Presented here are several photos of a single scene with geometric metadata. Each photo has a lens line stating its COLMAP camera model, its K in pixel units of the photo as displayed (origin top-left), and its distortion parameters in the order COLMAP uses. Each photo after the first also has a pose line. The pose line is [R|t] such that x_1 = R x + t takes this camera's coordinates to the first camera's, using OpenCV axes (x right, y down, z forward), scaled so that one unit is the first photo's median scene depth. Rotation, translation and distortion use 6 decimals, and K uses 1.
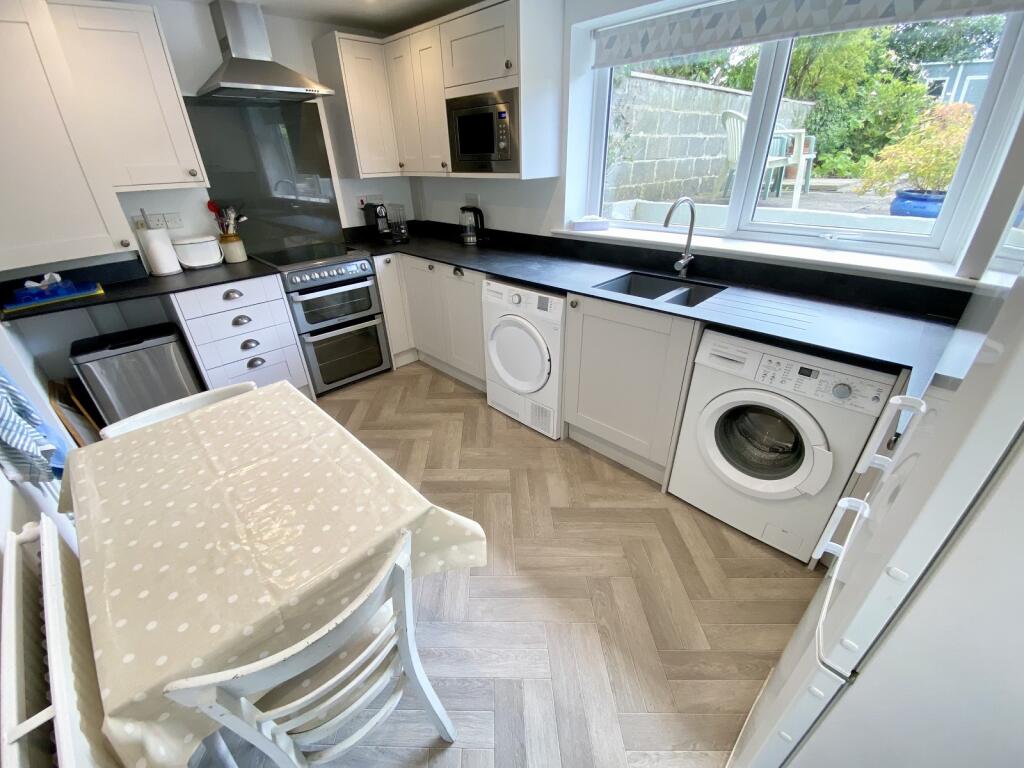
lens RADIAL K [[416.6, 0, 511.5], [0, 416.6, 383.3], [0, 0, 1]] dist [0.004540, -0.000688]
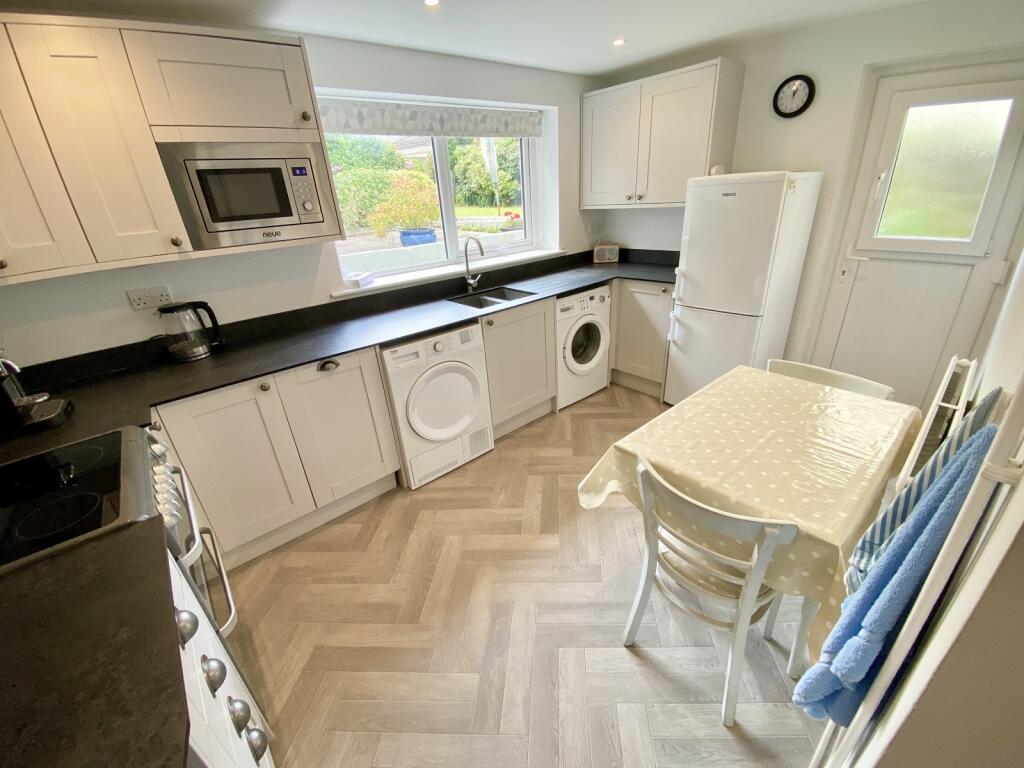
lens RADIAL K [[416.6, 0, 514.6], [0, 416.6, 378.0], [0, 0, 1]] dist [0.004540, -0.000688]
pose [[0.079701, -0.396220, 0.914690, -0.821771], [0.526833, 0.795724, 0.298782, -0.311682], [-0.846224, 0.458076, 0.272162, 0.553266]]
